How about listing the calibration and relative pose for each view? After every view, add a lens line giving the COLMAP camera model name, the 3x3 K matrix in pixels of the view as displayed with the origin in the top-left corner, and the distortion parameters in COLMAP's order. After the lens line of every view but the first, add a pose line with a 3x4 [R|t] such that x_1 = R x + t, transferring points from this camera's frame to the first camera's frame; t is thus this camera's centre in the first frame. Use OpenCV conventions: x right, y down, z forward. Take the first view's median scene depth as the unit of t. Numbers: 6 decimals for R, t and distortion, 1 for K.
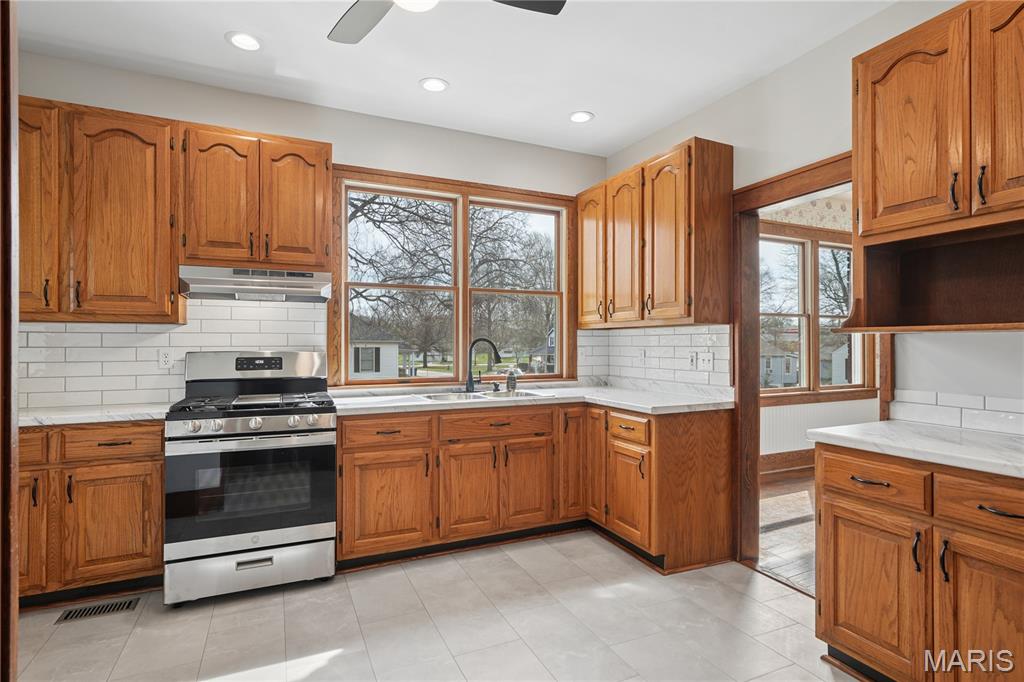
lens RADIAL K [[516.9, 0, 512.0], [0, 516.9, 341.0], [0, 0, 1]] dist [0.001879, 0.000507]
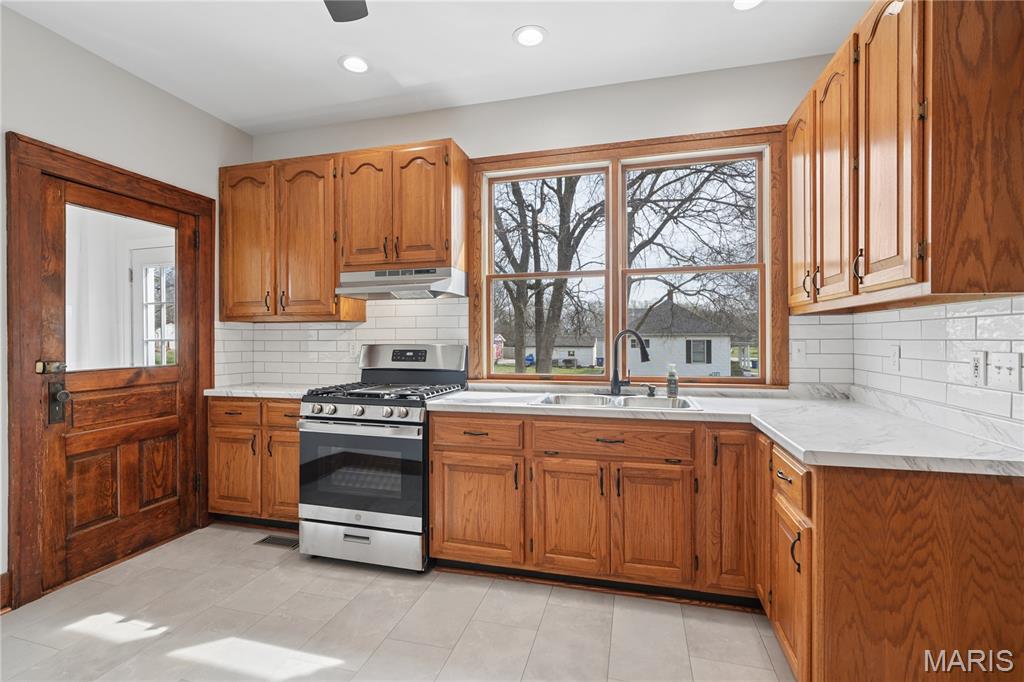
lens RADIAL K [[459.3, 0, 512.2], [0, 459.3, 338.4], [0, 0, 1]] dist [-0.009239, 0.006311]
pose [[0.770947, -0.001549, -0.636897, 0.317325], [0.007341, 0.999952, 0.006454, 0.002410], [0.636856, -0.009651, 0.770922, 0.396512]]
